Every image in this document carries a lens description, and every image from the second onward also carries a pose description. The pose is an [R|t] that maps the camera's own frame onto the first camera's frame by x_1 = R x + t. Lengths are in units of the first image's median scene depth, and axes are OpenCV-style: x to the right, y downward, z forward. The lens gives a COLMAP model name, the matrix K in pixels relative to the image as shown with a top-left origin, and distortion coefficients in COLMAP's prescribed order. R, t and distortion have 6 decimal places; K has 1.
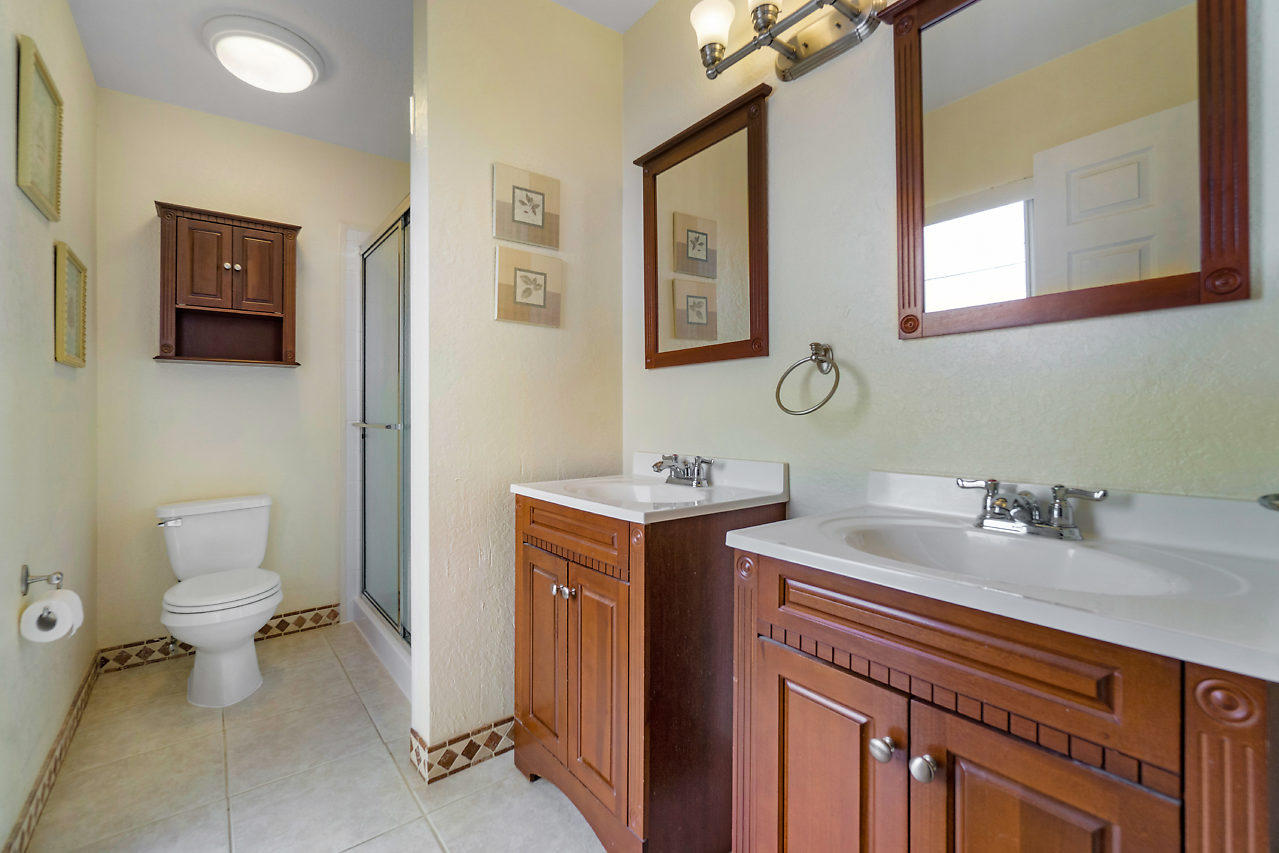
lens RADIAL K [[553.9, 0, 634.6], [0, 553.9, 415.9], [0, 0, 1]] dist [-0.005474, 0.001404]
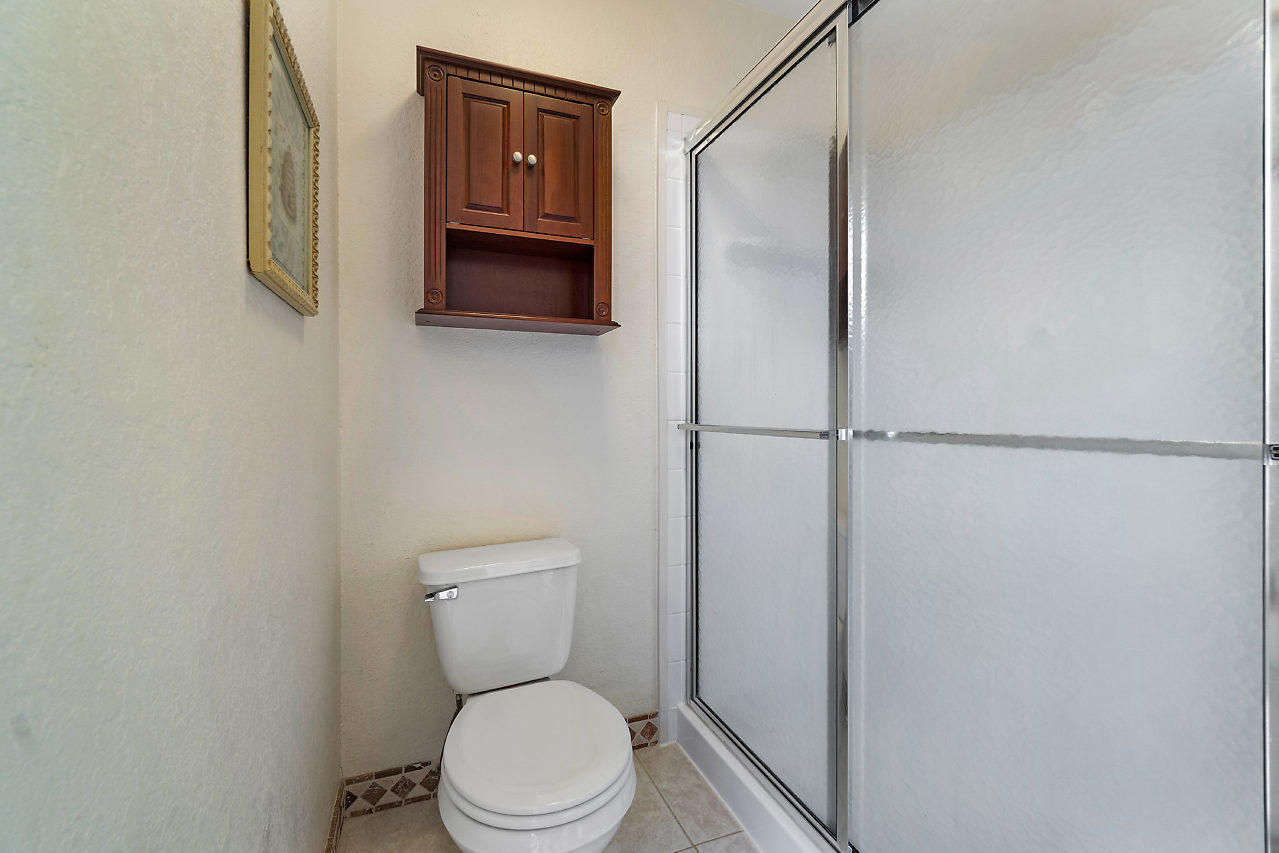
lens RADIAL K [[553.9, 0, 643.6], [0, 553.9, 426.3], [0, 0, 1]] dist [-0.005474, 0.001404]
pose [[0.963450, -0.005498, -0.267833, -0.447762], [0.006239, 0.999979, 0.001917, 0.015670], [0.267817, -0.003518, 0.963463, 0.462507]]
